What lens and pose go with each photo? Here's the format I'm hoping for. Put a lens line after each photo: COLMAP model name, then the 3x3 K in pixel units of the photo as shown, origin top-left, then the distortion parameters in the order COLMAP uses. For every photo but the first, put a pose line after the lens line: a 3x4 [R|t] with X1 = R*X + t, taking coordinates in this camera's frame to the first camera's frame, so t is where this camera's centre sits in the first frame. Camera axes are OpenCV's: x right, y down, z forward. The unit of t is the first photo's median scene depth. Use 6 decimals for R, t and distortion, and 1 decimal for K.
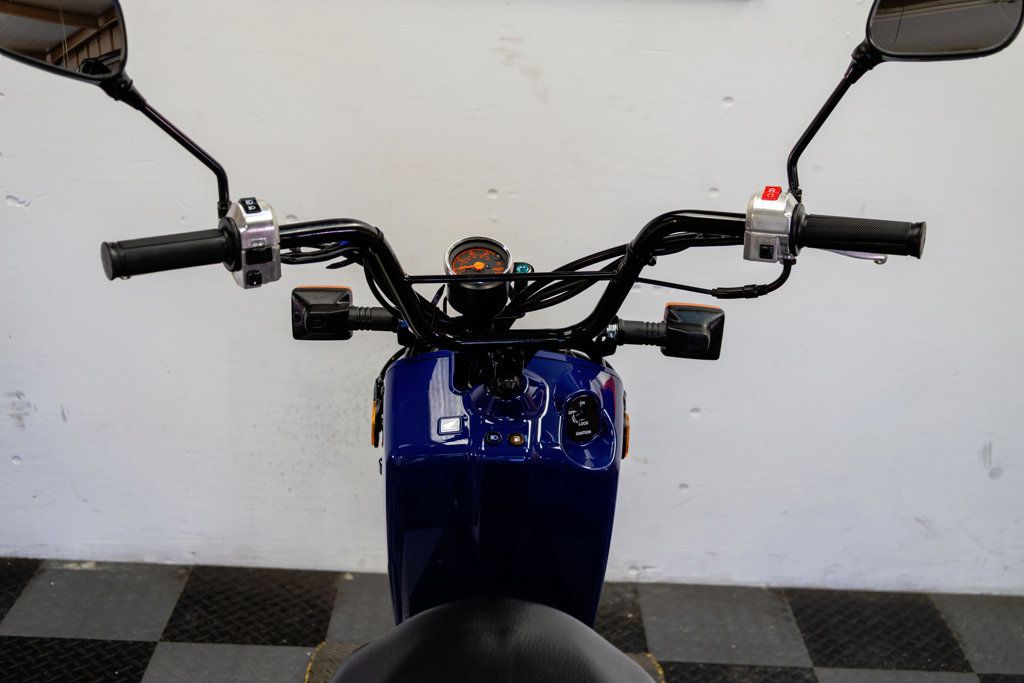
lens RADIAL K [[1404.3, 0, 512.0], [0, 1404.3, 342.5], [0, 0, 1]] dist [0.001552, 0.000000]
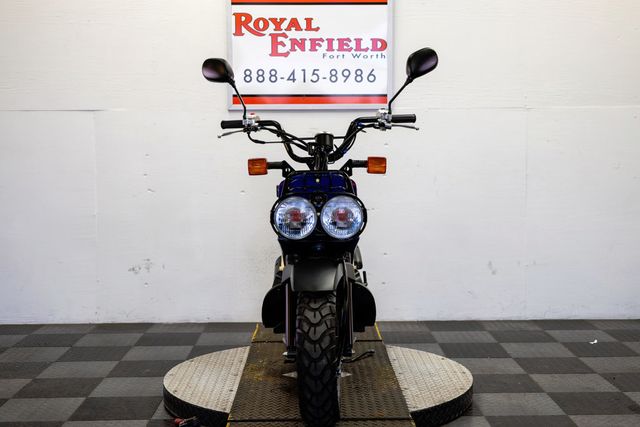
lens RADIAL K [[924.3, 0, 324.2], [0, 924.3, 207.3], [0, 0, 1]] dist [-0.068169, 0.000000]
pose [[0.998641, -0.052007, 0.003241, 0.006072], [0.050977, 0.962166, -0.267651, 0.452533], [0.010801, 0.267453, 0.963510, -0.829772]]
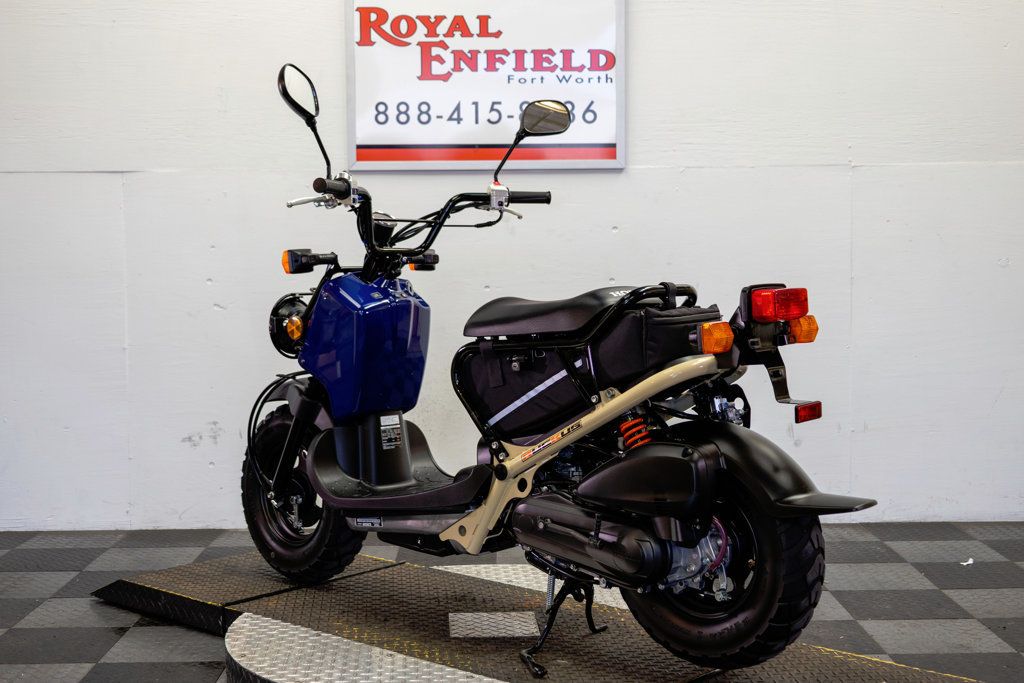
lens RADIAL K [[1478.9, 0, 514.2], [0, 1478.9, 318.3], [0, 0, 1]] dist [-0.068169, 0.000000]
pose [[0.998517, -0.054324, -0.003519, 0.023735], [0.051239, 0.959714, -0.276267, 0.424991], [0.018385, 0.275677, 0.961074, -0.740442]]
